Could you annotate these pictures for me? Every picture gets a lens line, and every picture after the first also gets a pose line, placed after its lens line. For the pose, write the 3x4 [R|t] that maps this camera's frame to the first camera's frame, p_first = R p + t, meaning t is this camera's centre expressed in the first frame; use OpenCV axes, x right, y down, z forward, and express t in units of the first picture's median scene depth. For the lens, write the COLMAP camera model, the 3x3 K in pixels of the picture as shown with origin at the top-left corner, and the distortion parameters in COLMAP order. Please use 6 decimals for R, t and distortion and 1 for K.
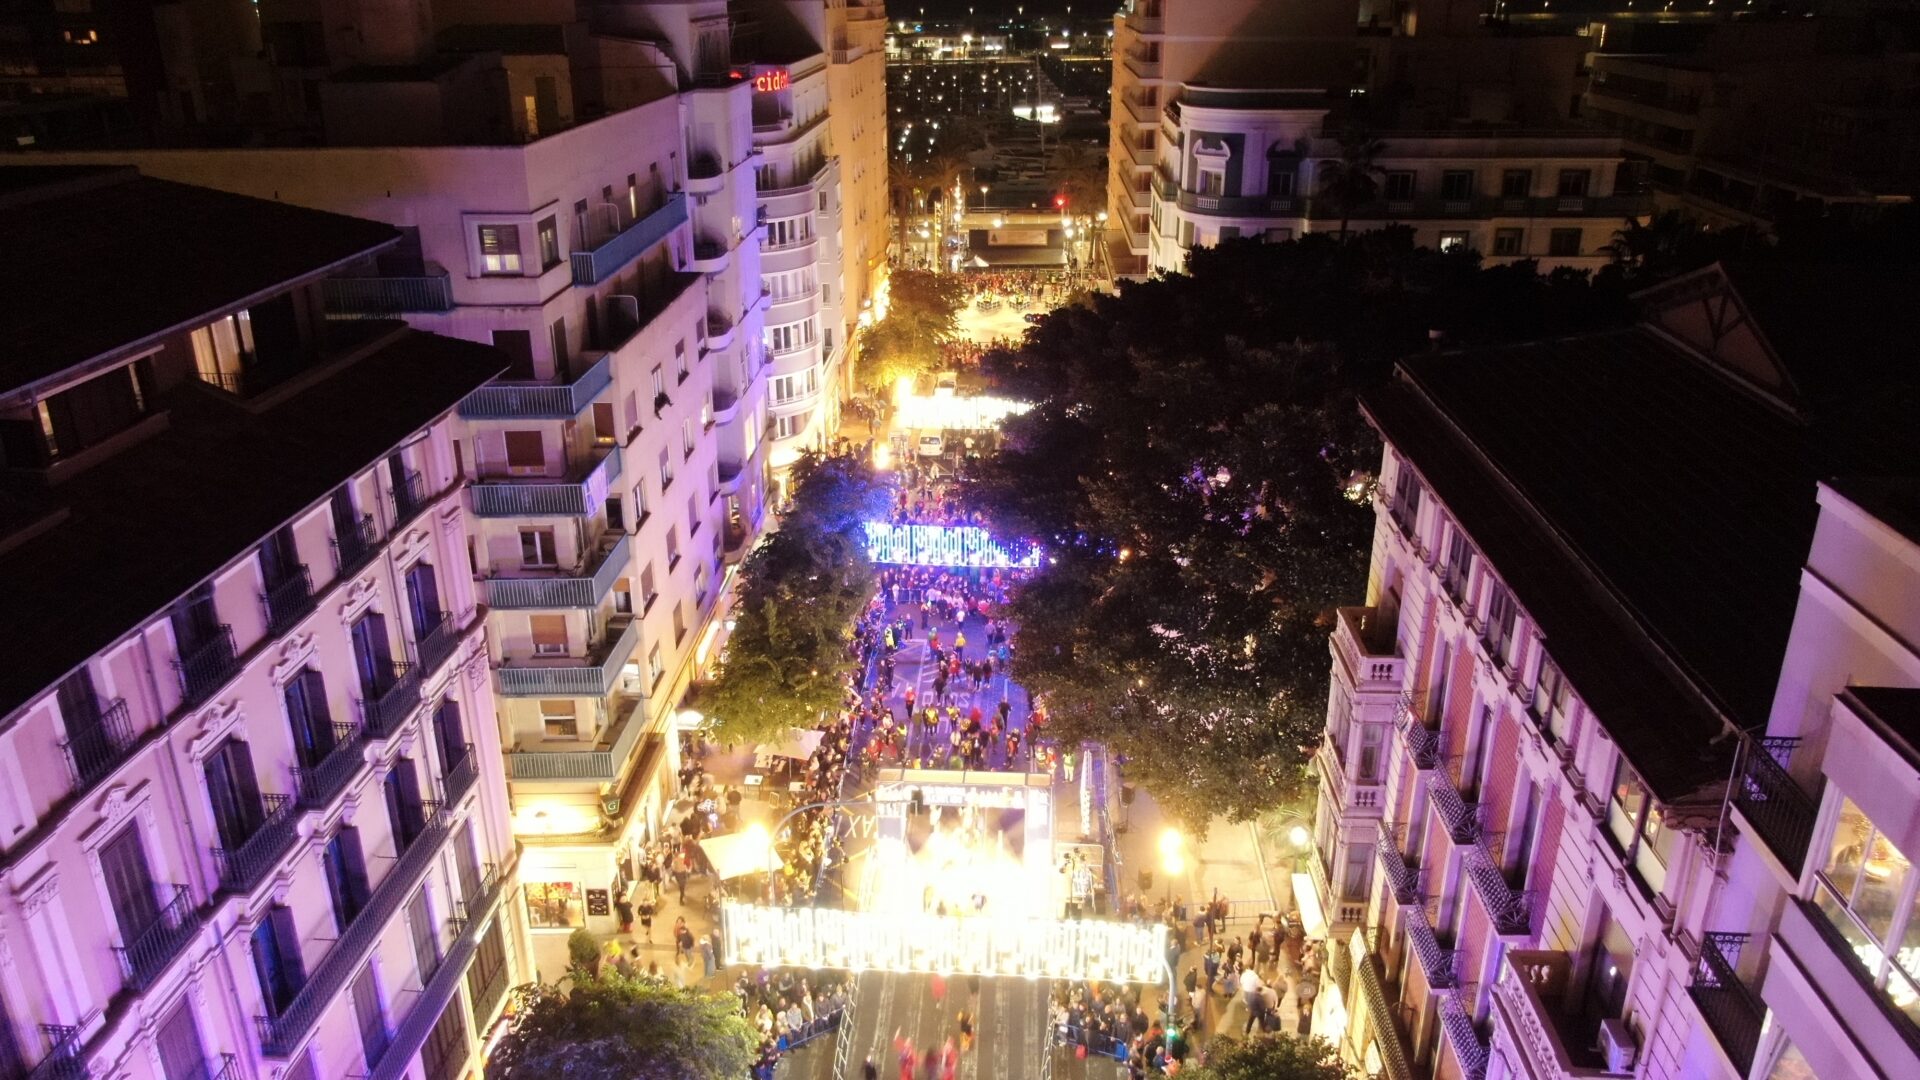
lens RADIAL K [[1404.4, 0, 960.0], [0, 1404.4, 540.0], [0, 0, 1]] dist [-0.008579, -0.003890]
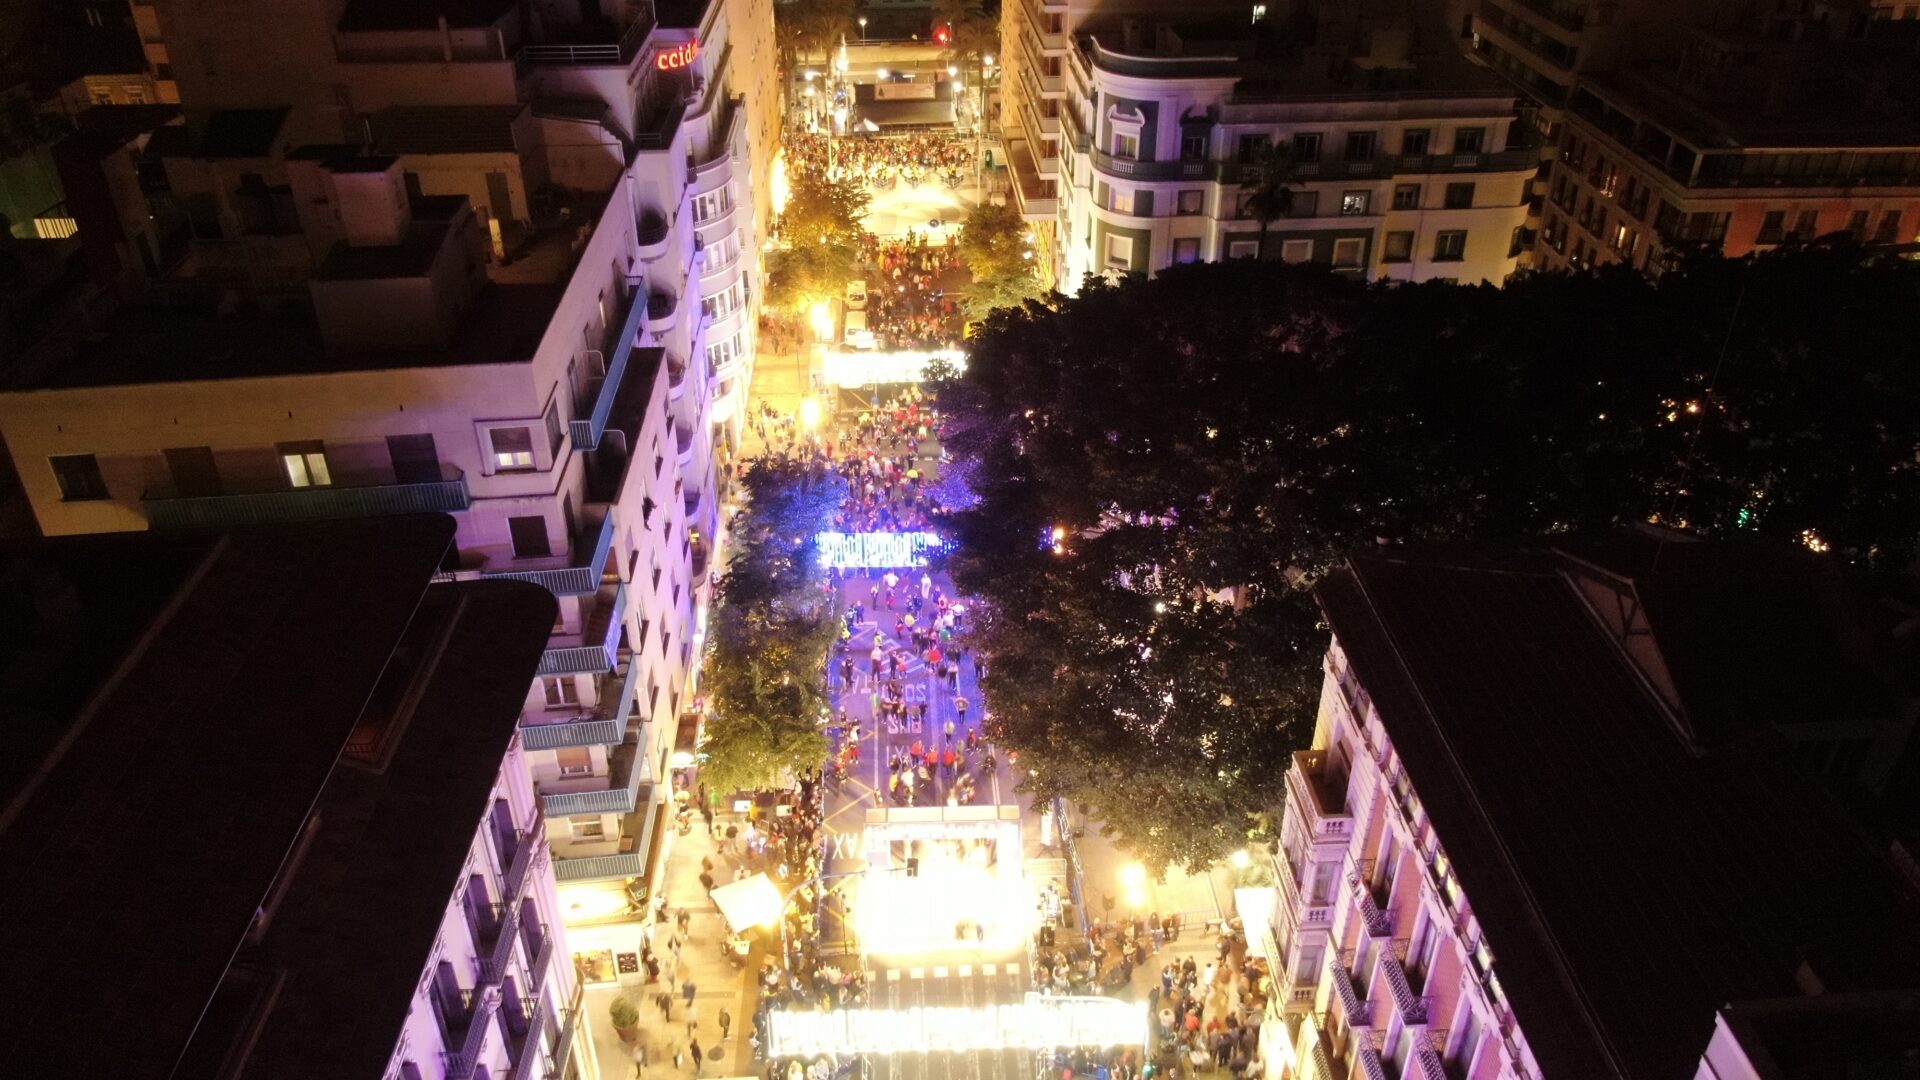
lens RADIAL K [[1404.4, 0, 960.0], [0, 1404.4, 540.0], [0, 0, 1]] dist [-0.008579, -0.003890]
pose [[0.994914, -0.053758, 0.085178, -0.060537], [0.038377, 0.984194, 0.172888, -0.215925], [-0.093126, -0.168740, 0.981251, -0.054183]]
